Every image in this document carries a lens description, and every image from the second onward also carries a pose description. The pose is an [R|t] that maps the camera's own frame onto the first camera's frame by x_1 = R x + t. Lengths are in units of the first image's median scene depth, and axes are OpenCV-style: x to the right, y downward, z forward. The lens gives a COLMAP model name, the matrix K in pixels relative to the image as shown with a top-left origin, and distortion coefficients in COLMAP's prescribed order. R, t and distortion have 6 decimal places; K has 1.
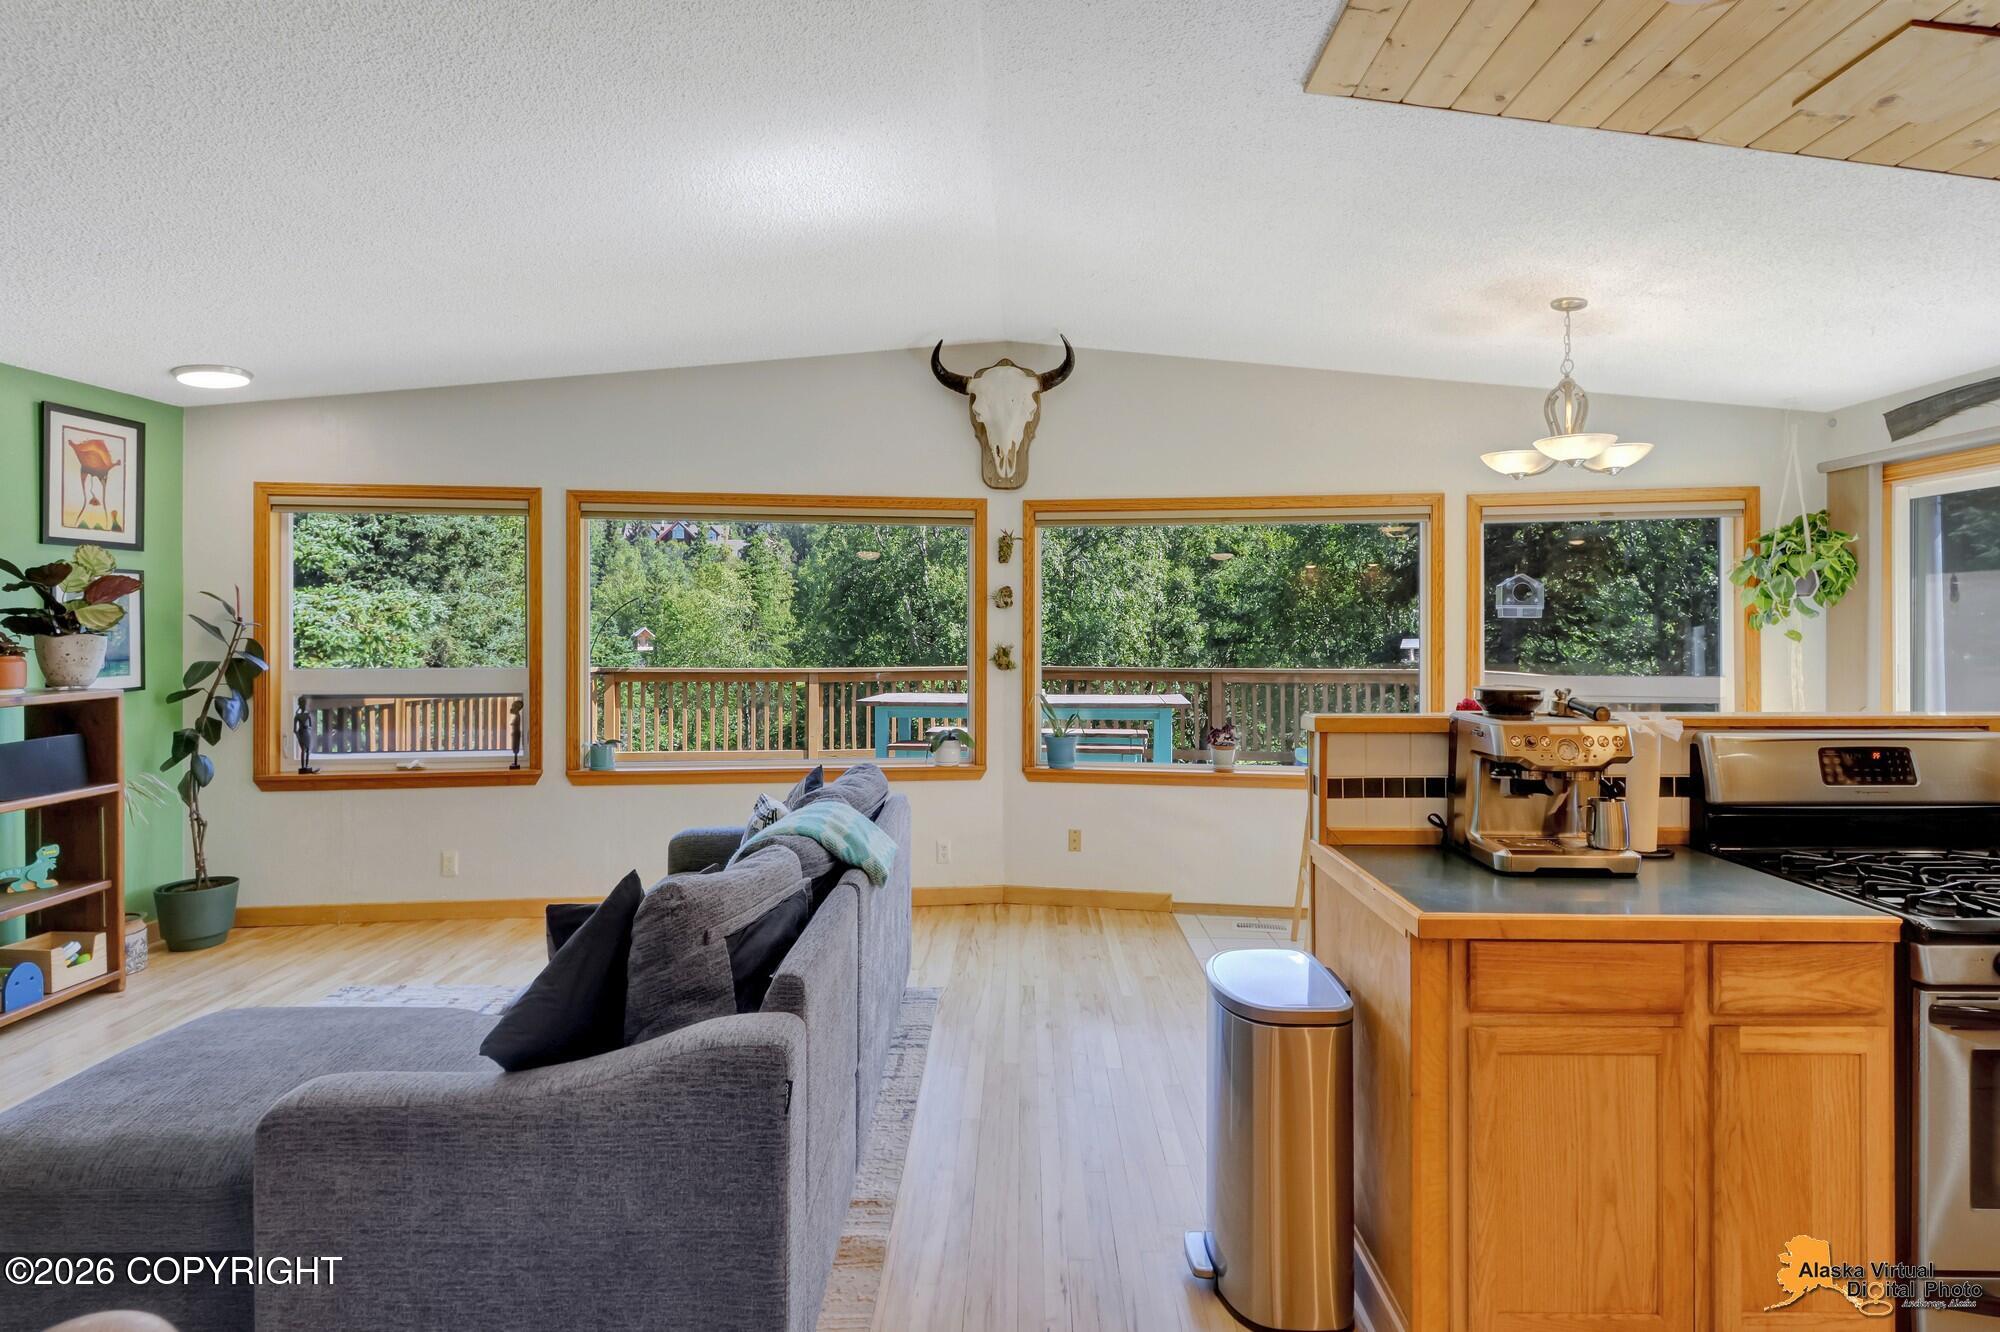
lens RADIAL K [[986.5, 0, 992.8], [0, 986.5, 641.5], [0, 0, 1]] dist [-0.000516, -0.000491]
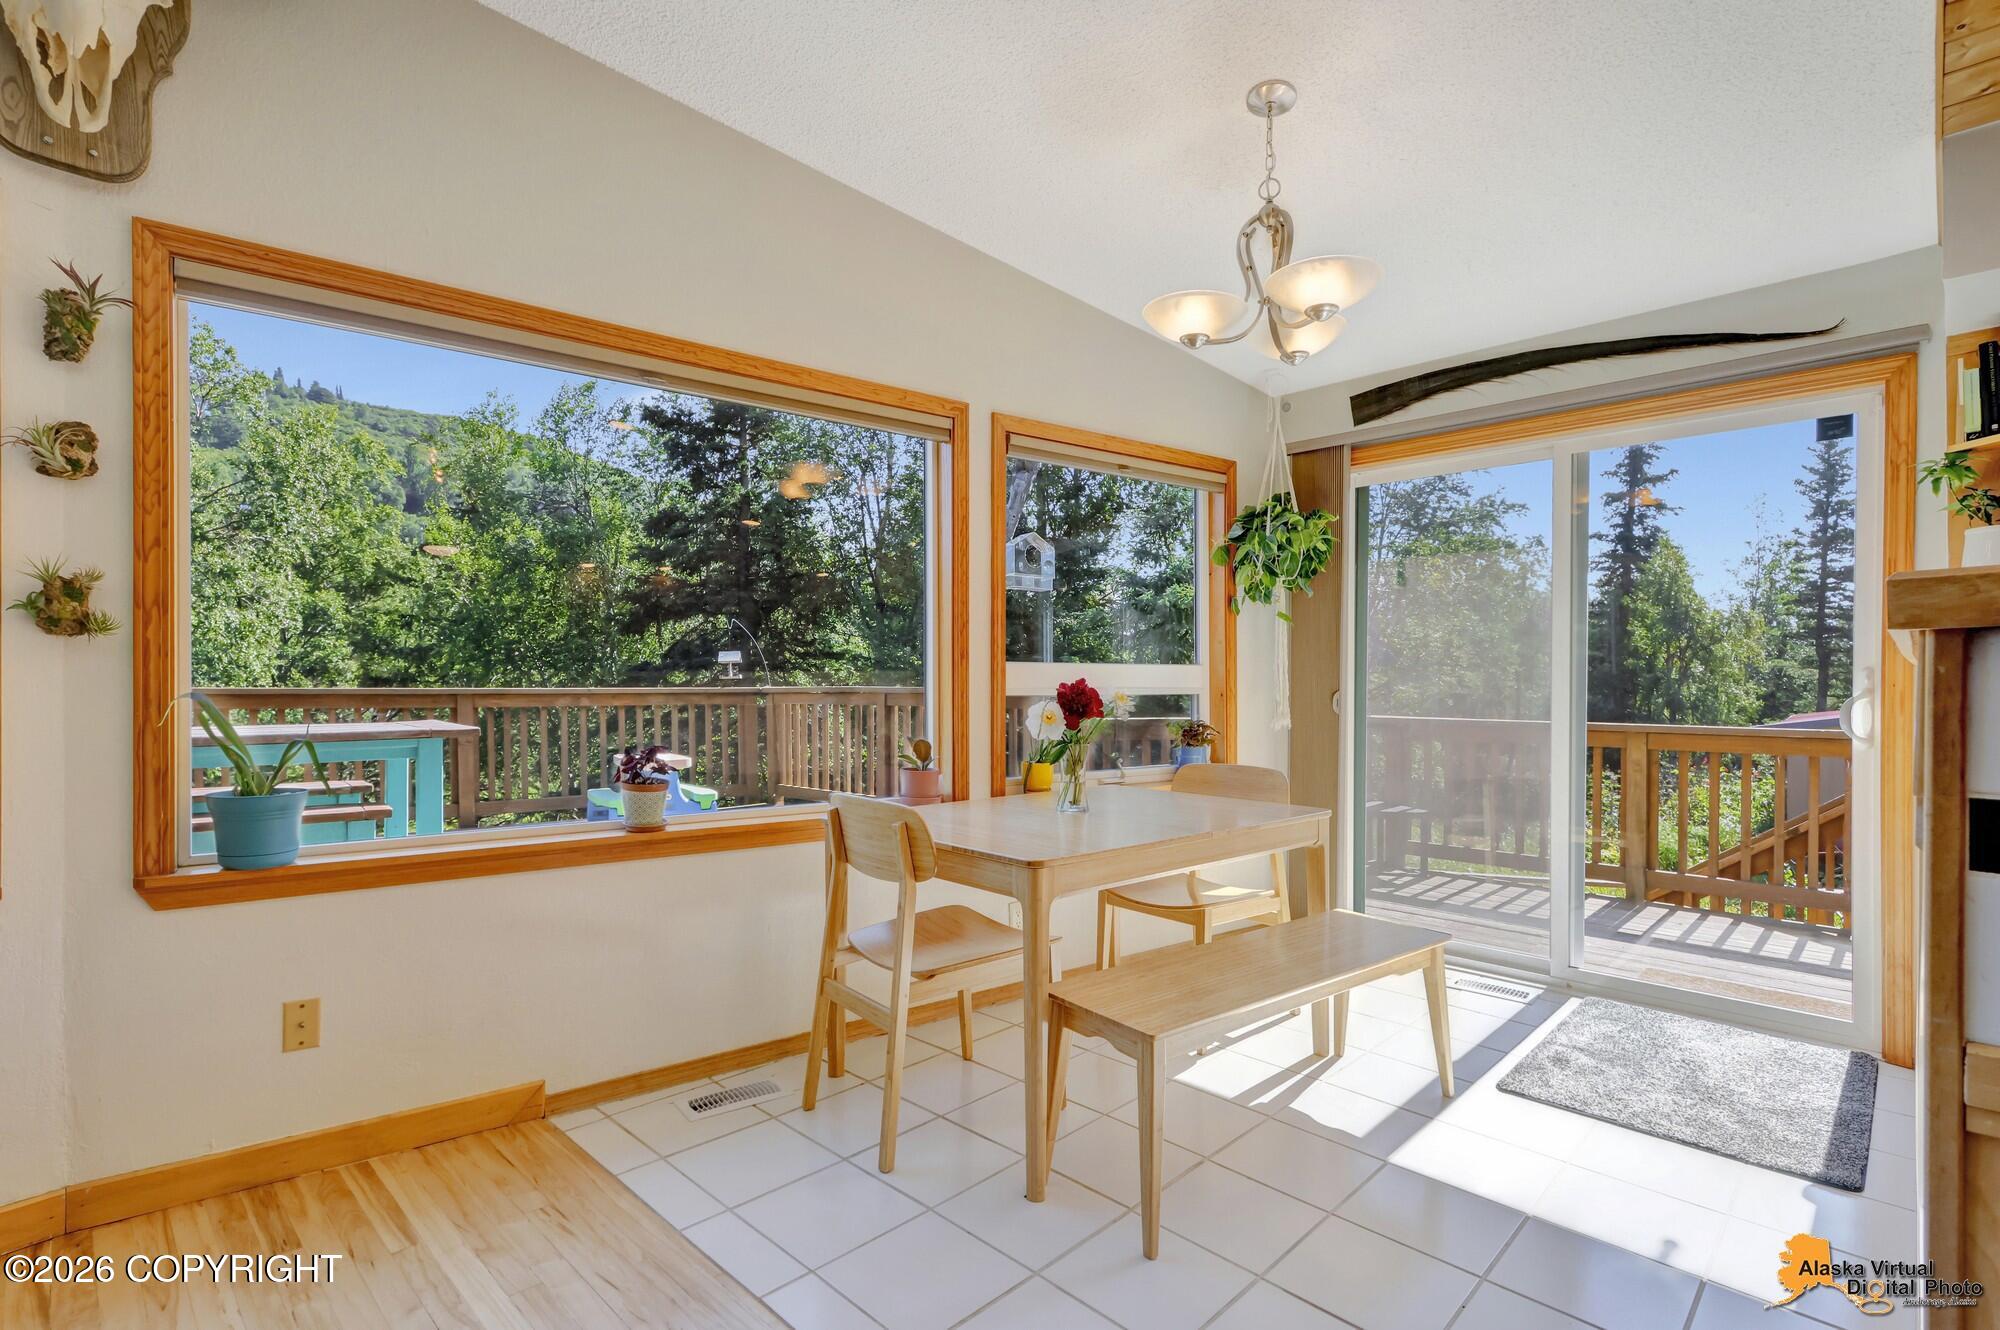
lens RADIAL K [[924.0, 0, 1027.6], [0, 924.0, 690.8], [0, 0, 1]] dist [0.003856, -0.000351]
pose [[0.660417, -0.001578, 0.750897, -0.013153], [-0.001317, 0.999994, 0.003259, 0.049578], [-0.750898, -0.003141, 0.660411, 0.477757]]
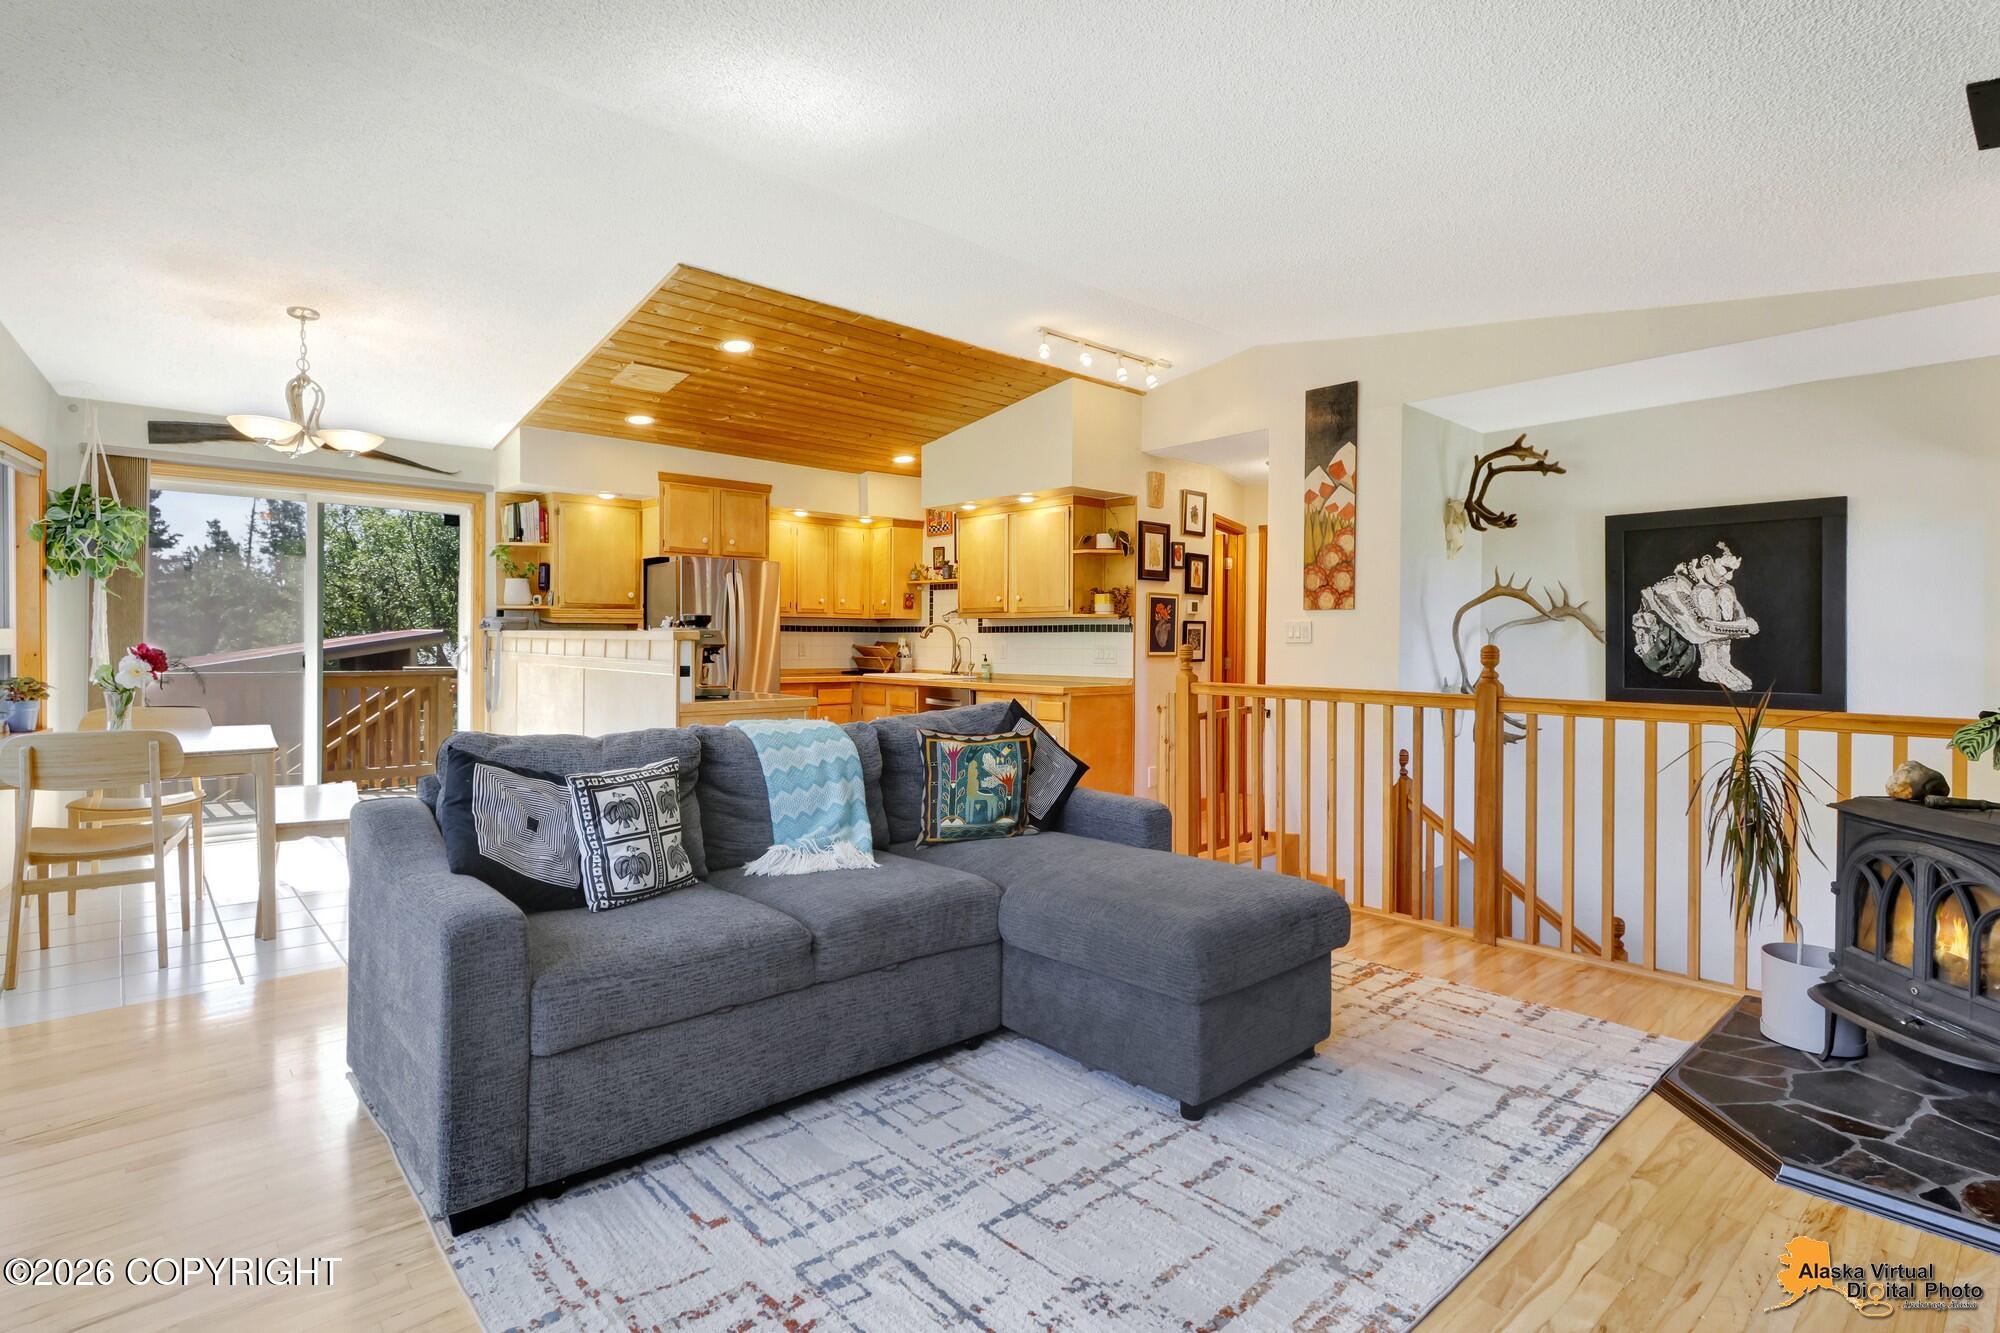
lens RADIAL K [[986.5, 0, 992.8], [0, 986.5, 642.0], [0, 0, 1]] dist [-0.000516, -0.000491]
pose [[-0.695223, -0.003311, 0.718787, -0.601998], [-0.007611, 0.999967, -0.002755, 0.040232], [-0.718754, -0.007386, -0.695225, 0.843475]]
